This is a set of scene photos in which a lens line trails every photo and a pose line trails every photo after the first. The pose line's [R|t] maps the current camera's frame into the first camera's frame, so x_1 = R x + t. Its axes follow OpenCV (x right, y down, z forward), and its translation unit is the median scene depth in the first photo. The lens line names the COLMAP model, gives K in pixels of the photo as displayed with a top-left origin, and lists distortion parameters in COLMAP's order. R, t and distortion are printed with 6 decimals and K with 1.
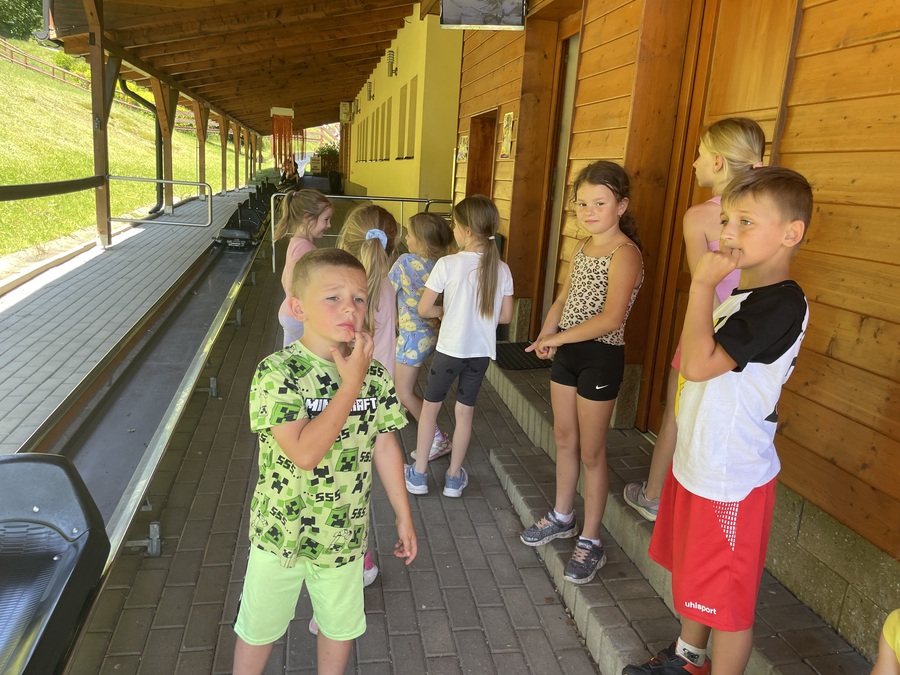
lens RADIAL K [[685.1, 0, 455.1], [0, 685.1, 323.6], [0, 0, 1]] dist [0.090783, -0.126266]
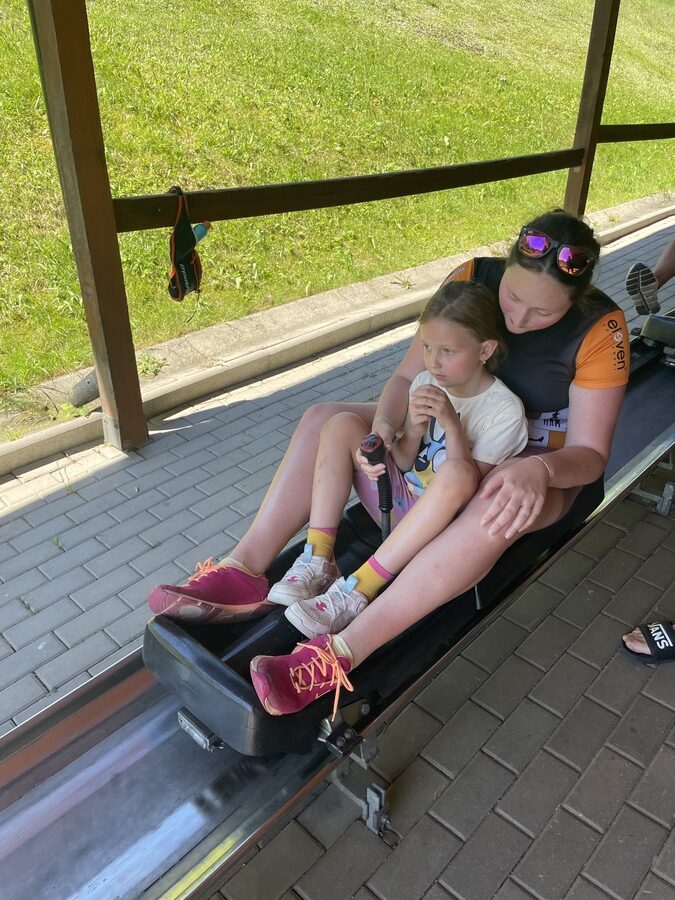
lens RADIAL K [[683.9, 0, 339.8], [0, 683.9, 455.6], [0, 0, 1]] dist [0.091288, -0.125940]
pose [[0.569638, 0.332151, -0.751790, 0.005742], [-0.146829, 0.941114, 0.304543, 0.007624], [0.808674, -0.063095, 0.584863, 0.020939]]
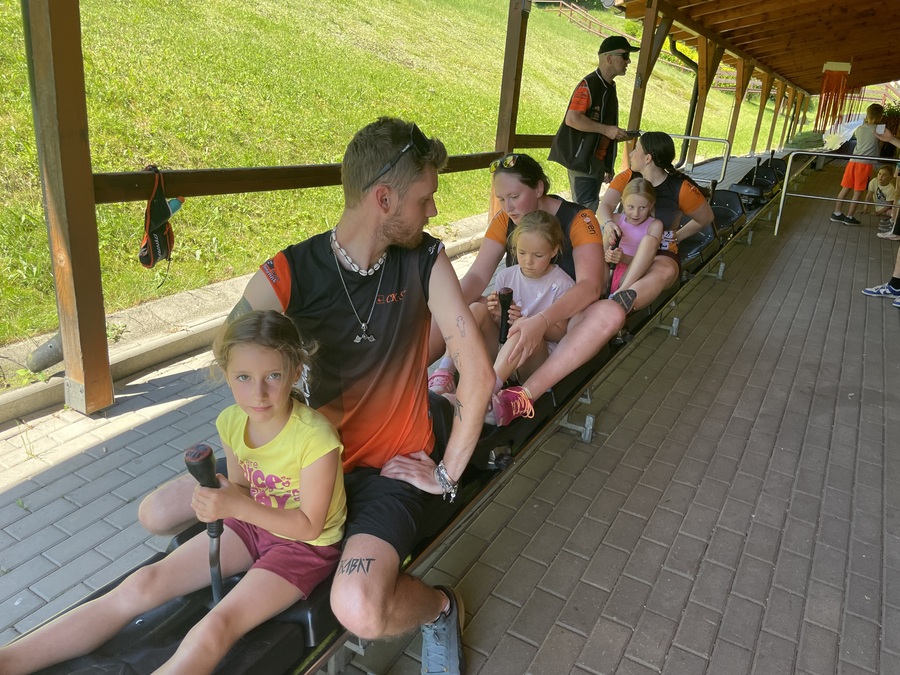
lens RADIAL K [[685.1, 0, 455.1], [0, 685.1, 323.6], [0, 0, 1]] dist [0.090783, -0.126266]
pose [[0.751361, 0.199194, -0.629109, 0.032689], [-0.167568, 0.979697, 0.110069, 0.013557], [0.638261, 0.022717, 0.769485, -0.017723]]
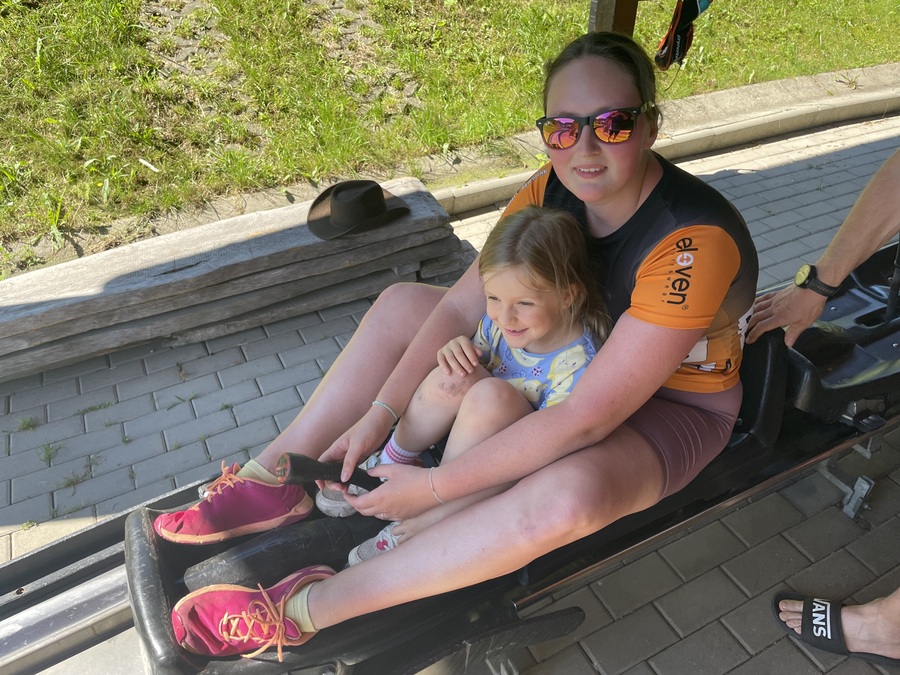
lens RADIAL K [[683.9, 0, 445.3], [0, 683.9, 323.2], [0, 0, 1]] dist [0.091288, -0.125940]
pose [[0.268314, 0.484216, -0.832792, 0.027632], [-0.211821, 0.872989, 0.439343, 0.032412], [0.939755, 0.058521, 0.336803, -0.075216]]
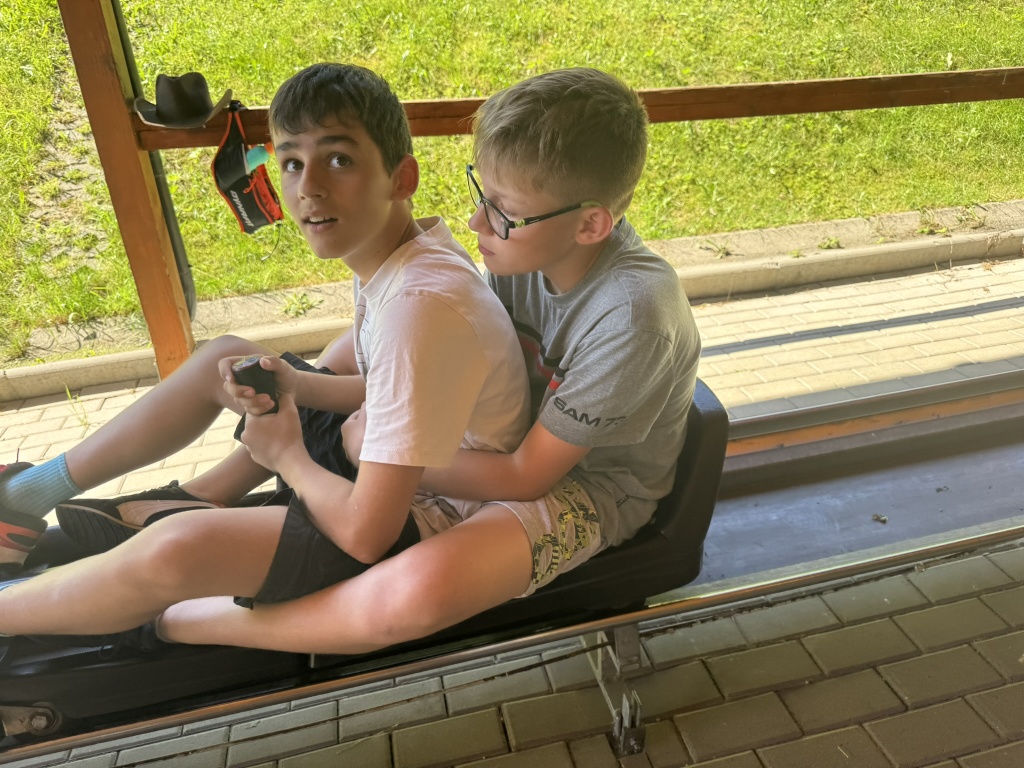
lens RADIAL K [[727.0, 0, 508.6], [0, 727.0, 390.7], [0, 0, 1]] dist [0.005887, -0.012602]
pose [[0.014861, 0.388315, -0.921407, -0.018291], [-0.179769, 0.907531, 0.379567, -0.026826], [0.983597, 0.160000, 0.083294, 0.272652]]
